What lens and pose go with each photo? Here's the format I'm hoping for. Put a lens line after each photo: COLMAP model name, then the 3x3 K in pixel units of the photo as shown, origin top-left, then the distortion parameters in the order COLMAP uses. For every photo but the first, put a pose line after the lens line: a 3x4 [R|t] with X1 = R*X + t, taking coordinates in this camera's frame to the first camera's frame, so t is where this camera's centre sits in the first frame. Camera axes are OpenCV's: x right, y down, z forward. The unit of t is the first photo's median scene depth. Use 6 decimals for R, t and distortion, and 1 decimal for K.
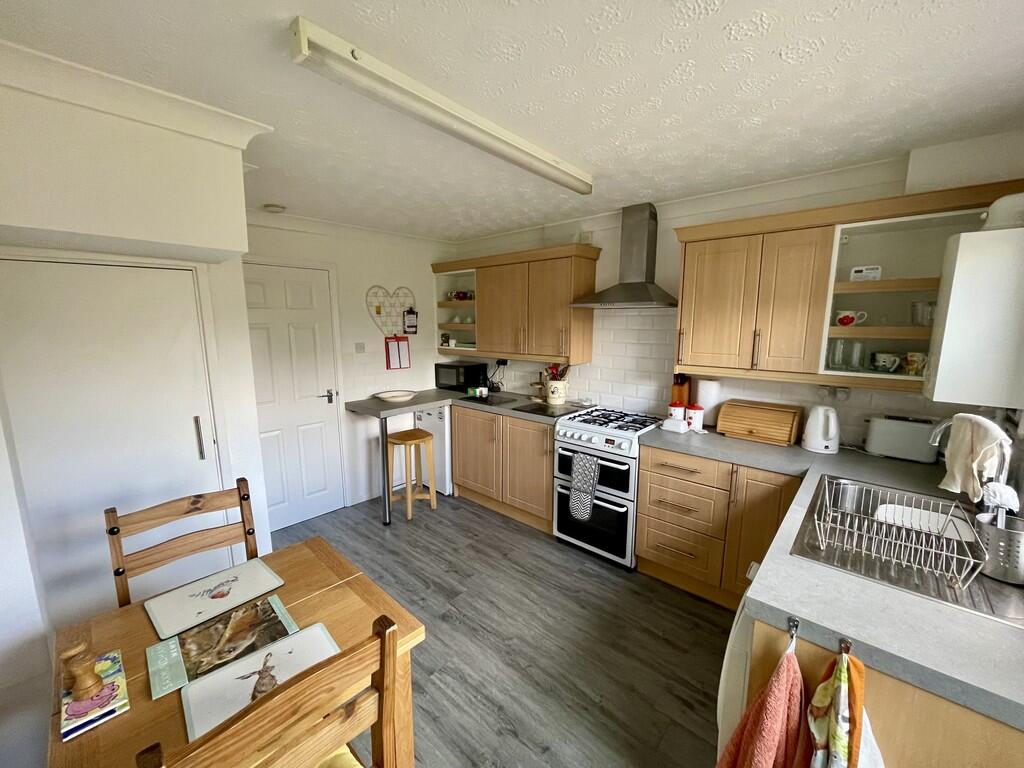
lens RADIAL K [[414.8, 0, 510.5], [0, 414.8, 384.2], [0, 0, 1]] dist [-0.002553, -0.000329]
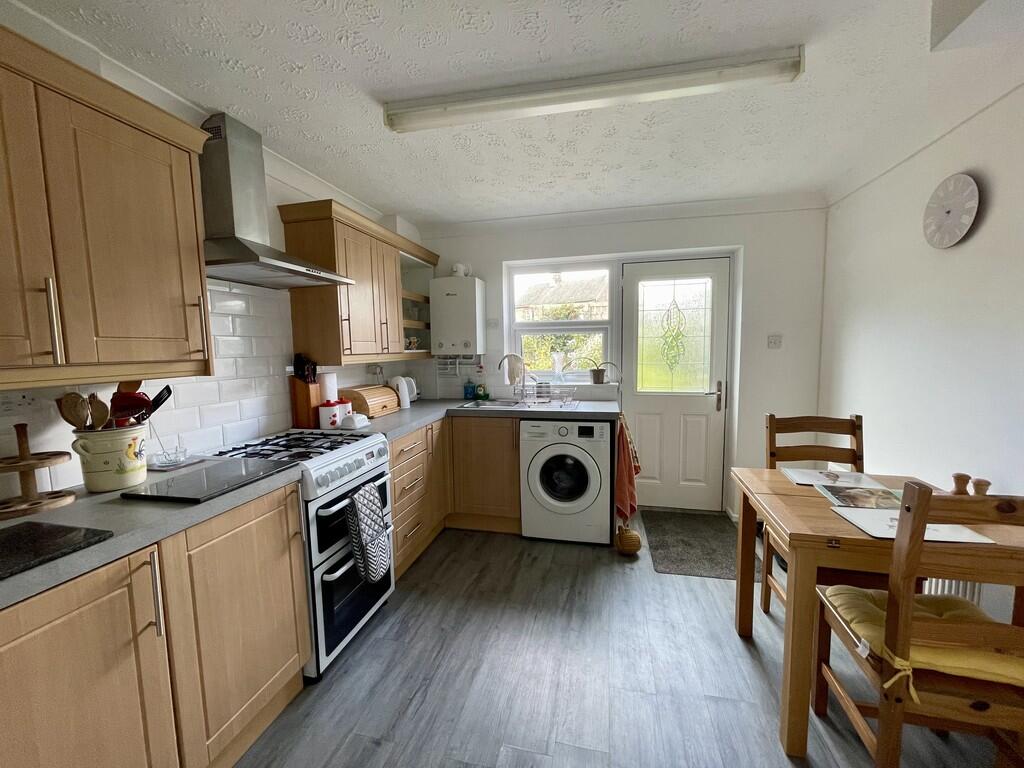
lens RADIAL K [[414.8, 0, 512.9], [0, 414.8, 385.5], [0, 0, 1]] dist [-0.002553, -0.000329]
pose [[-0.477899, -0.076228, 0.875101, -0.541384], [0.151271, 0.974203, 0.167471, -0.074490], [-0.865292, 0.212411, -0.454039, 1.081756]]
